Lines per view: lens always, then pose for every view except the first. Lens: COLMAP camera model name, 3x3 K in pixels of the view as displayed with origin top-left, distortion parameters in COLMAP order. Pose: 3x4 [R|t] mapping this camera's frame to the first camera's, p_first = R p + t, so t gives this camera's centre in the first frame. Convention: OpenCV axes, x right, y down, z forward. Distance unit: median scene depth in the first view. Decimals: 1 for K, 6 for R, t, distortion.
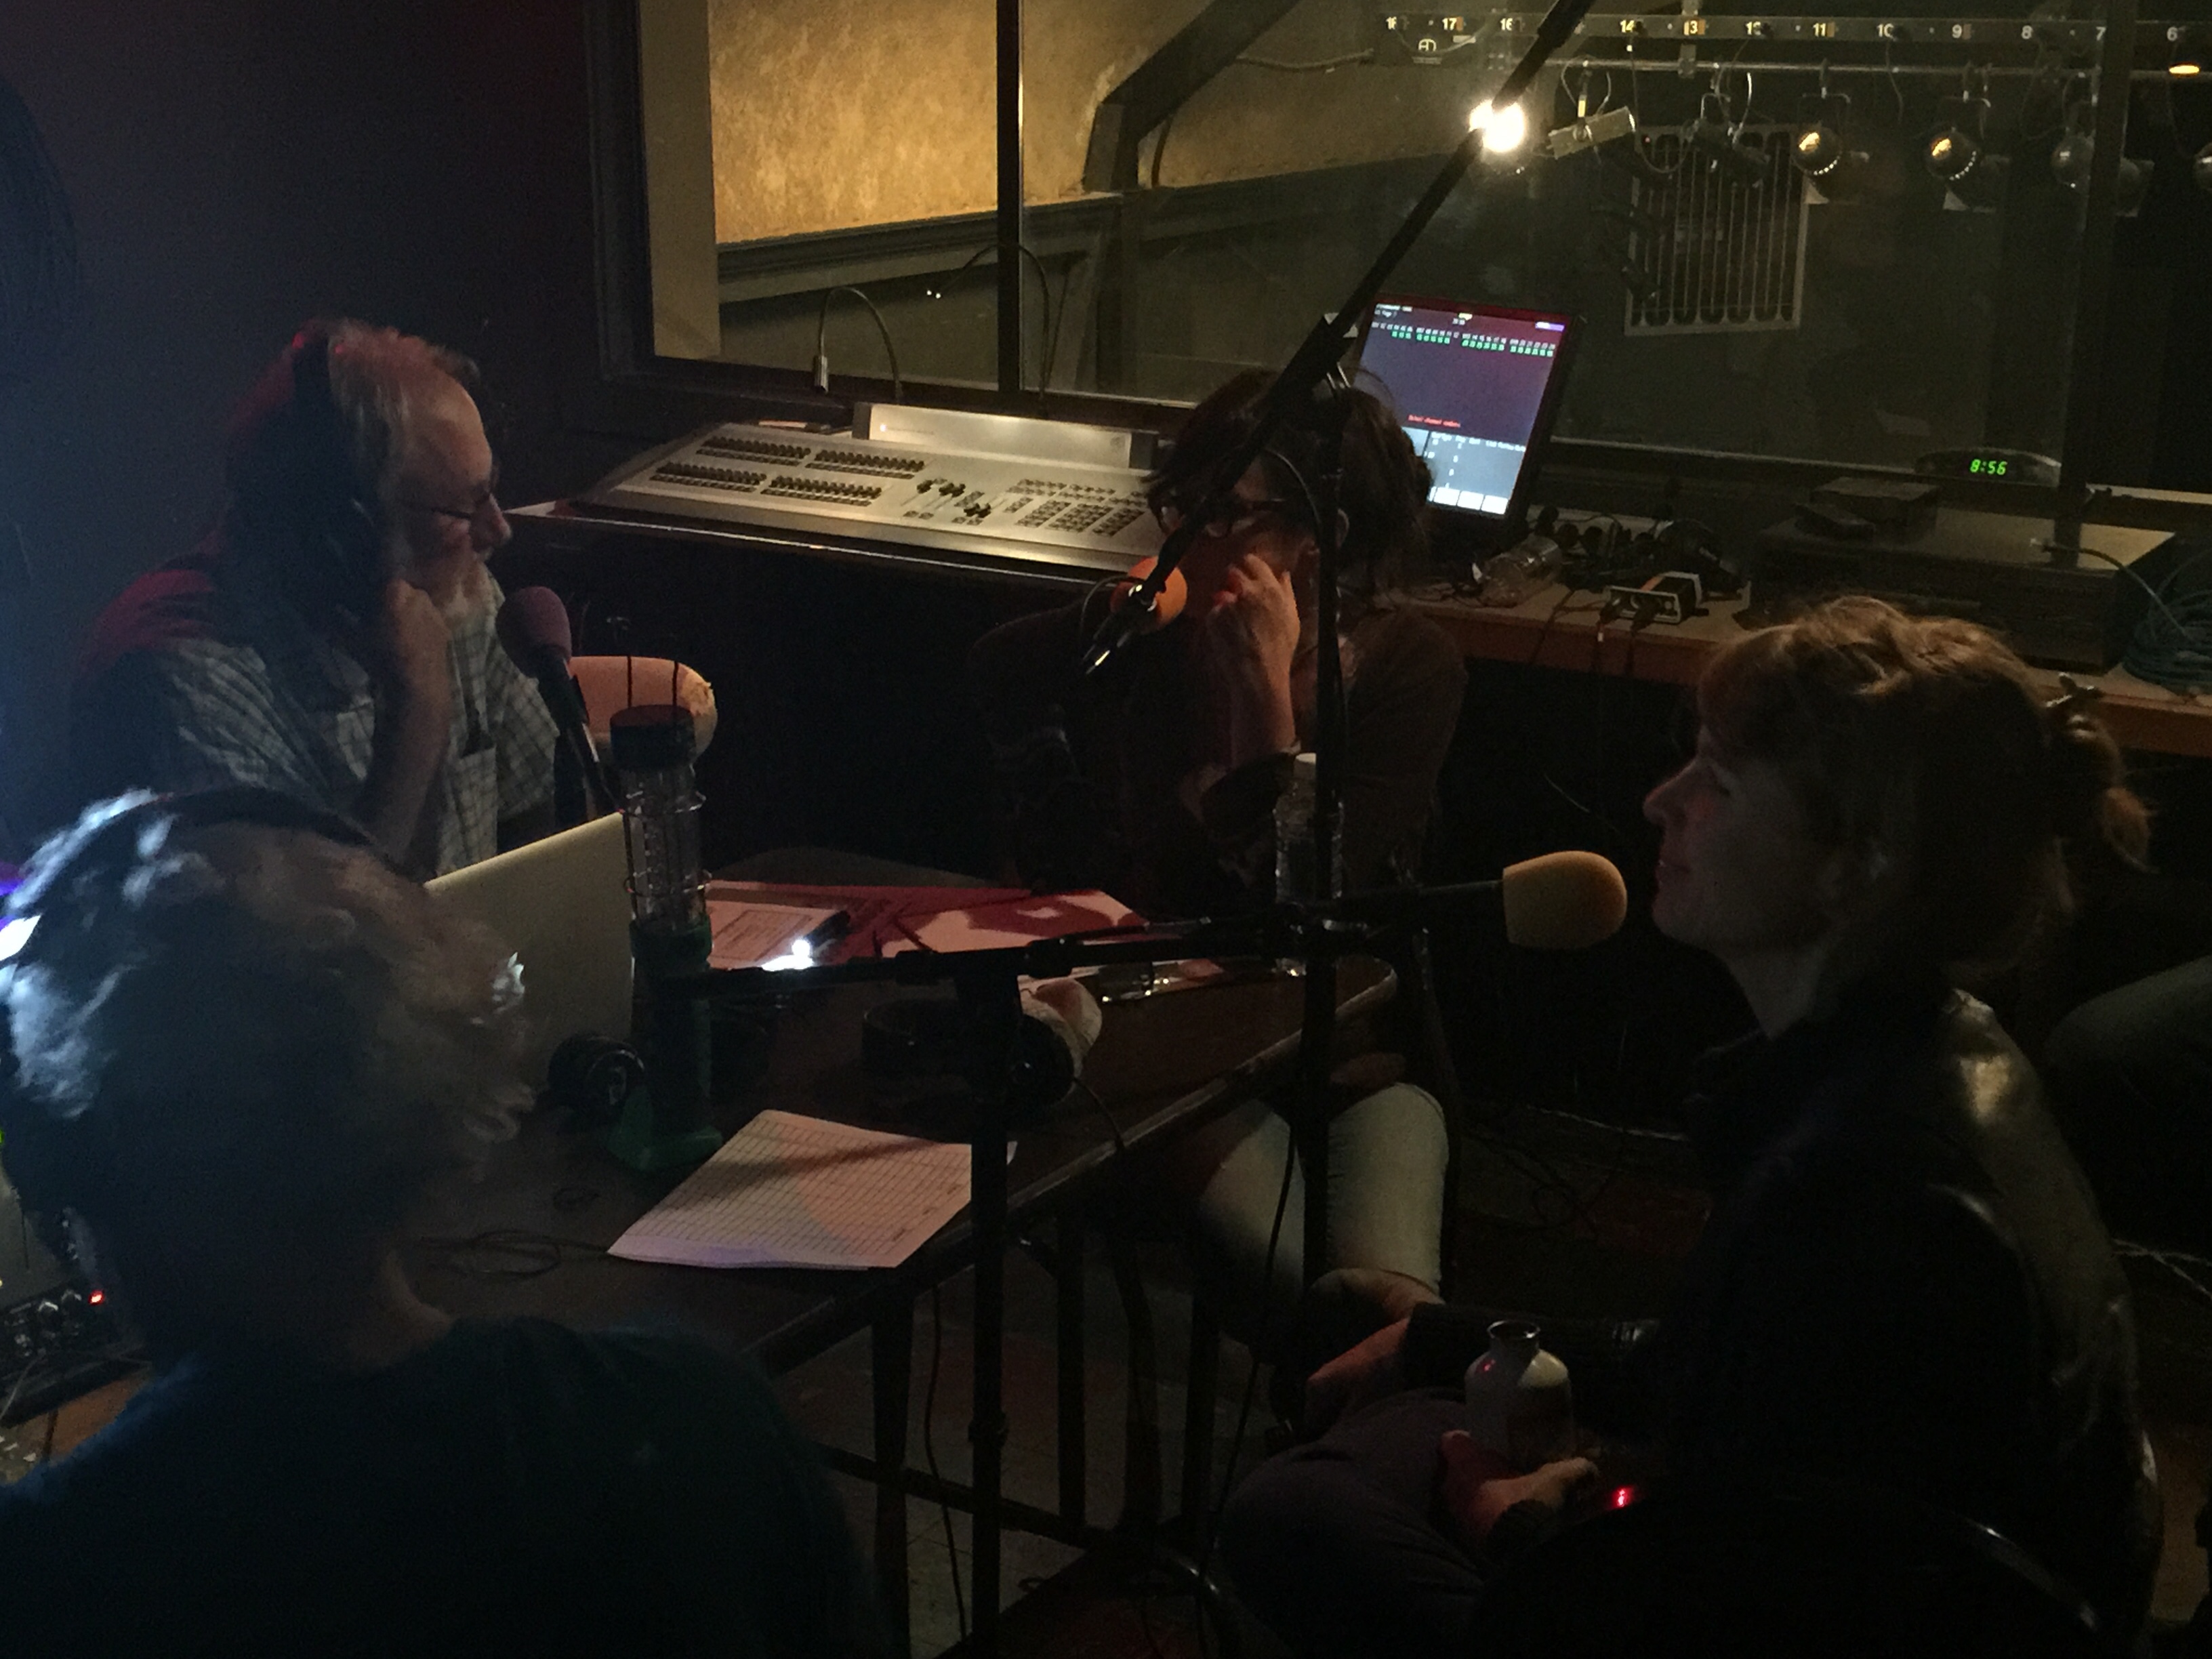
lens RADIAL K [[2993.6, 0, 1106.0], [0, 2993.6, 829.5], [0, 0, 1]] dist [-0.012898, 0.446412]
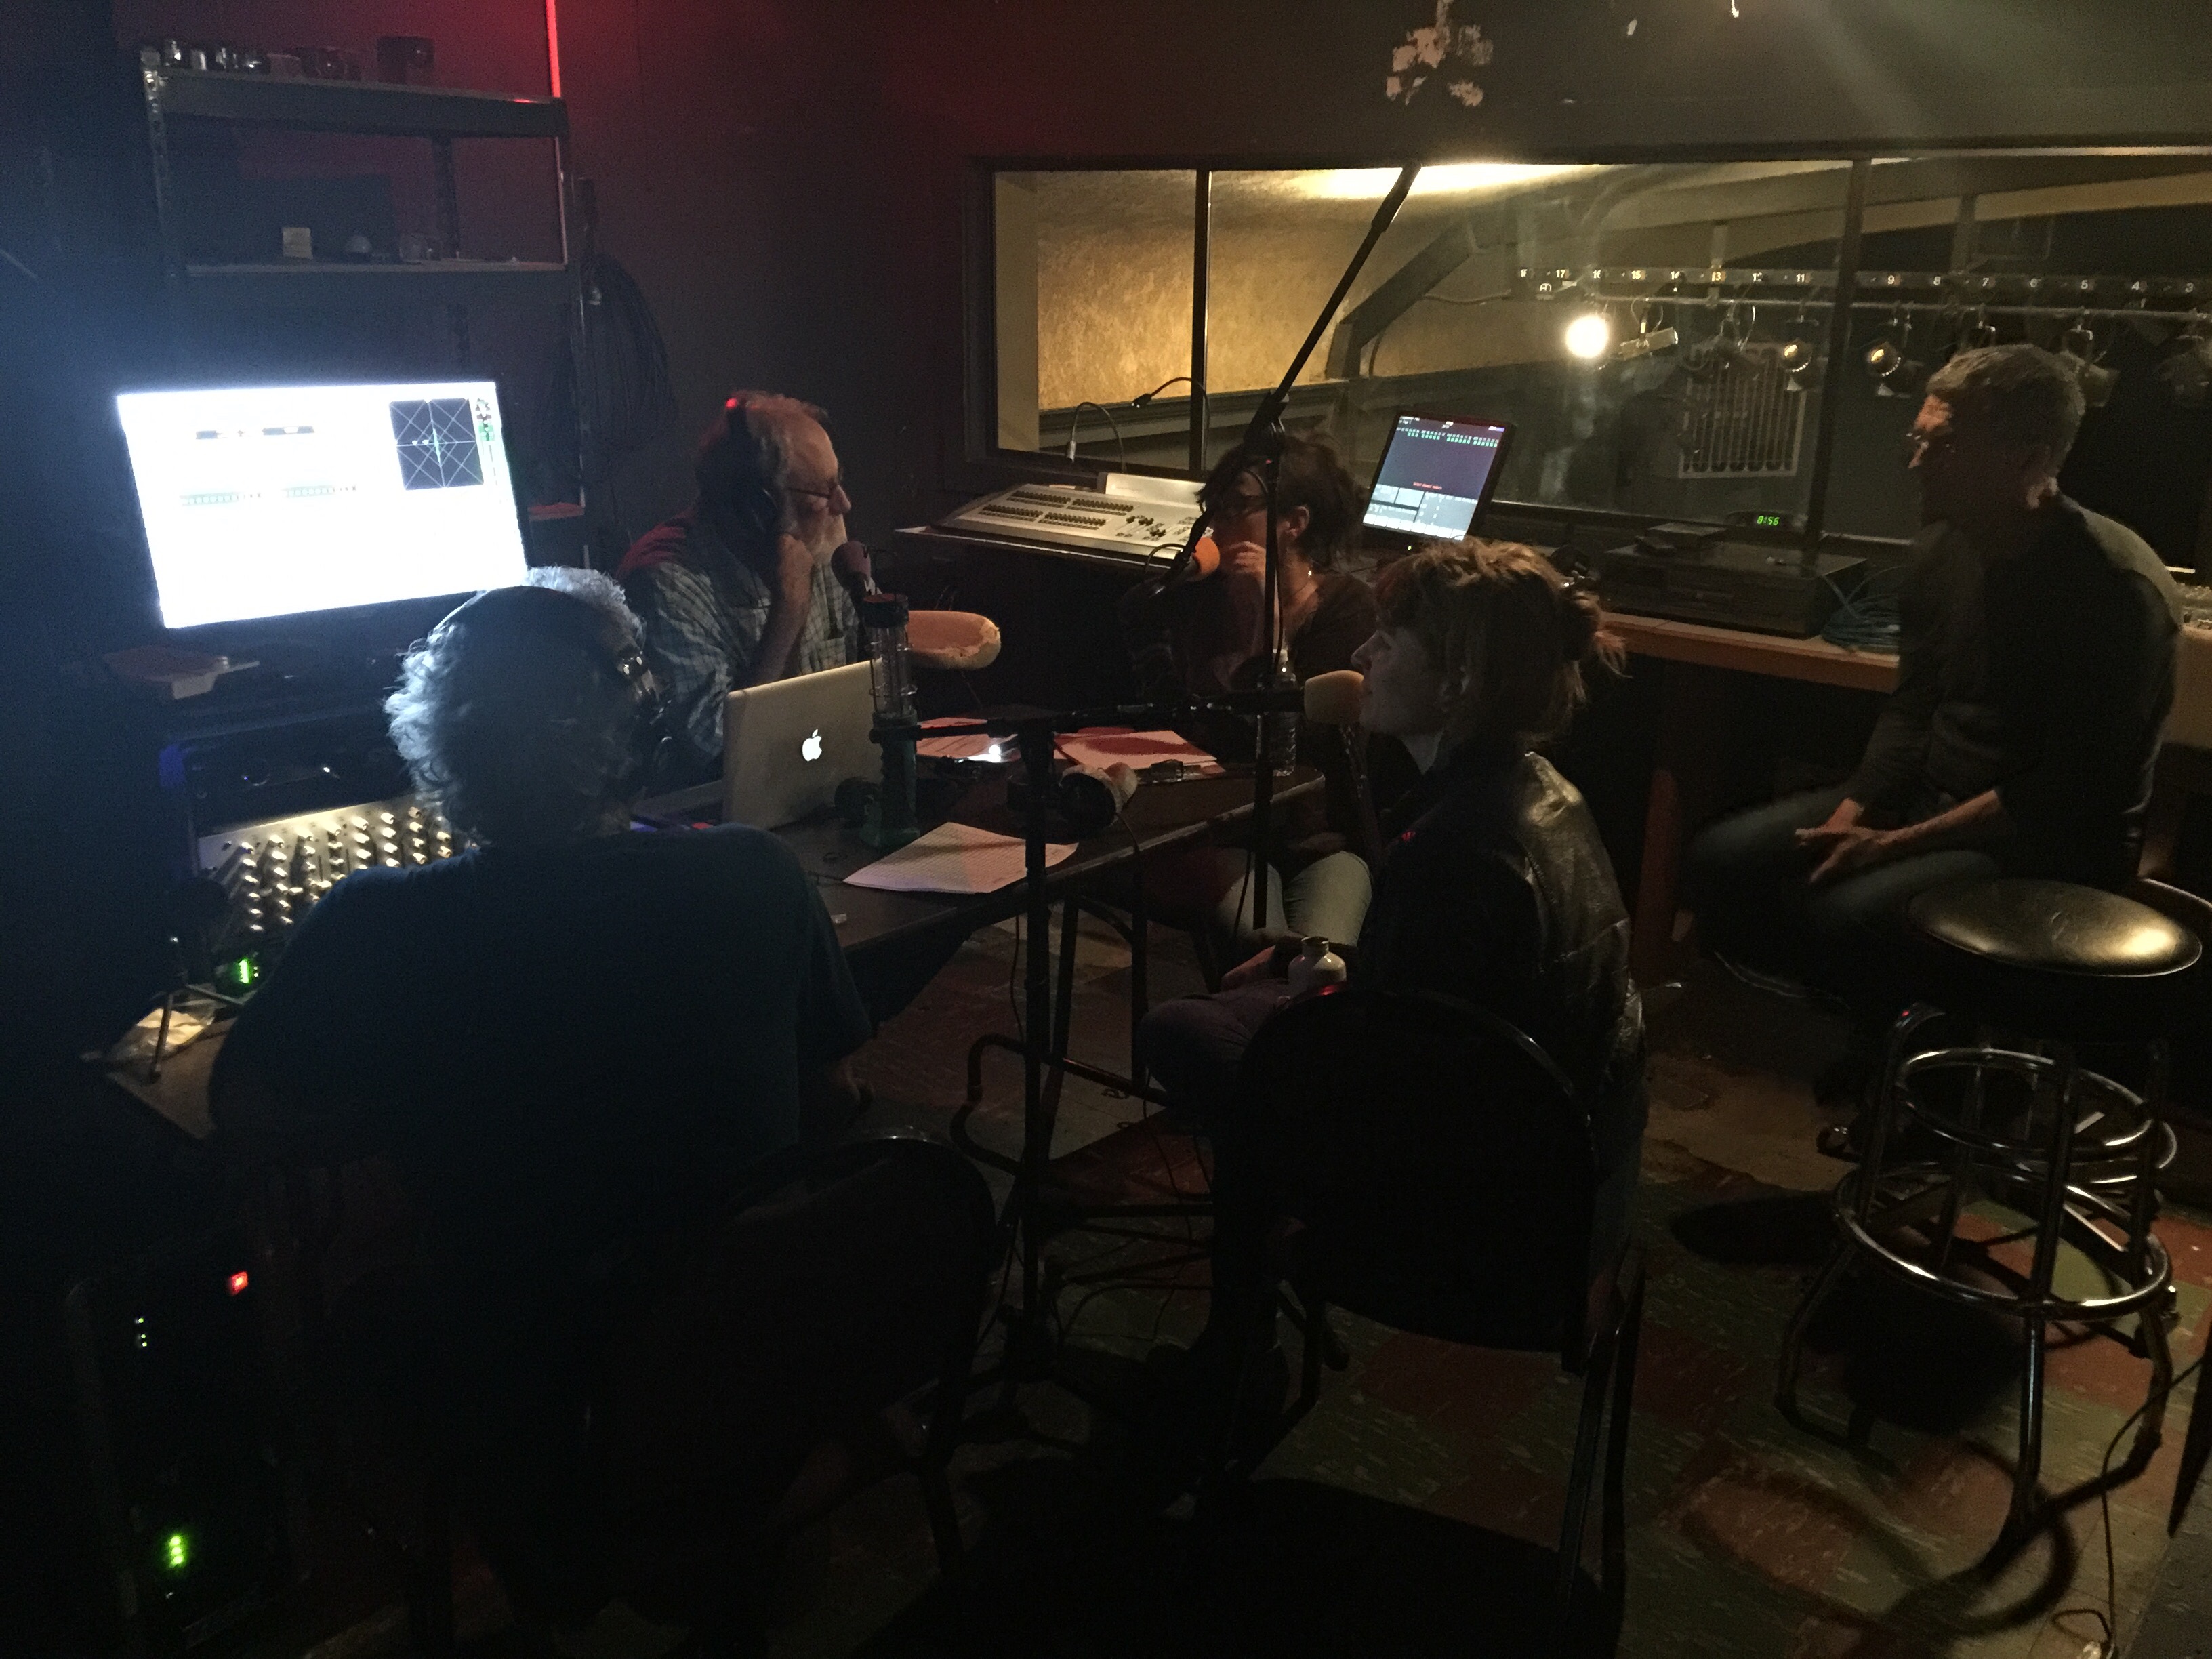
lens RADIAL K [[1845.4, 0, 1106.0], [0, 1845.4, 829.5], [0, 0, 1]] dist [0.062578, -0.006051]
pose [[0.990333, 0.047836, -0.130199, 0.073057], [-0.044643, 0.998629, 0.027338, 0.035410], [0.131328, -0.021261, 0.991111, -0.061556]]
